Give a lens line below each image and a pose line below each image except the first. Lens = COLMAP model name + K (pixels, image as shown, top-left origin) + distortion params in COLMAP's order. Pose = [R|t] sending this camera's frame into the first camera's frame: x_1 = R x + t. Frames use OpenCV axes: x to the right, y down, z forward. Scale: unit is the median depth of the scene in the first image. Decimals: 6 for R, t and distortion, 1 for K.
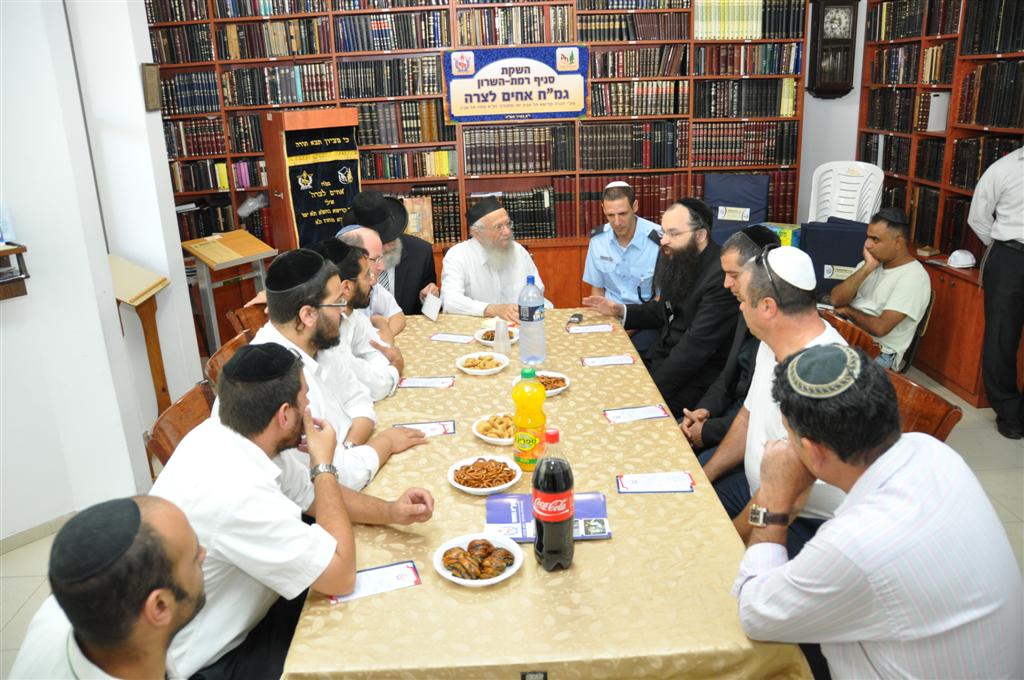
lens RADIAL K [[809.1, 0, 498.7], [0, 809.1, 352.8], [0, 0, 1]] dist [-0.162180, 0.111998]
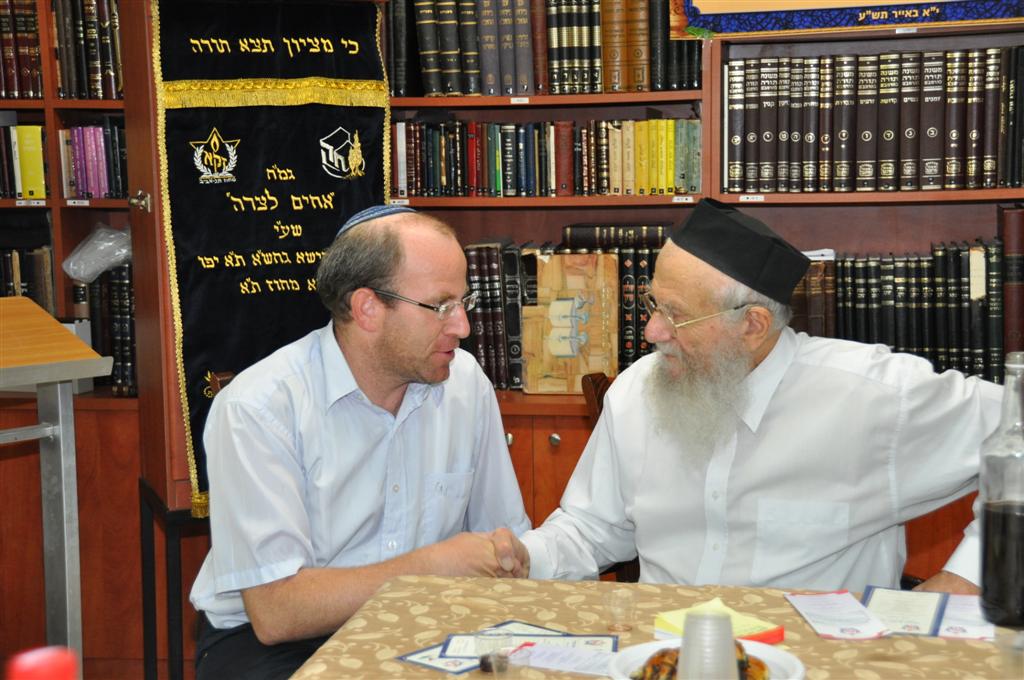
lens RADIAL K [[1859.0, 0, 510.8], [0, 1859.0, 341.7], [0, 0, 1]] dist [0.365115, 0.000000]
pose [[0.978071, 0.049219, -0.202371, 0.034227], [-0.089246, 0.976990, -0.193716, -0.001323], [0.188180, 0.207529, 0.959958, 0.257033]]
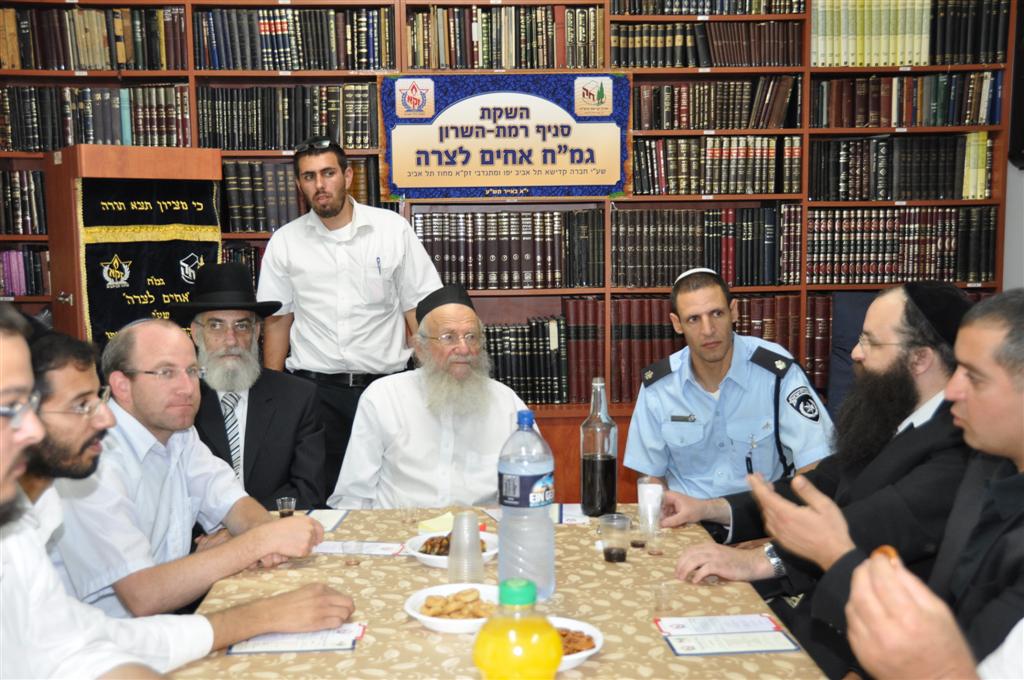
lens RADIAL K [[1210.6, 0, 506.9], [0, 1210.6, 342.6], [0, 0, 1]] dist [0.064863, 0.000000]
pose [[0.999355, 0.026521, 0.024225, 0.005638], [-0.020110, 0.971927, -0.234423, 0.019022], [-0.029762, 0.233785, 0.971833, 0.168296]]
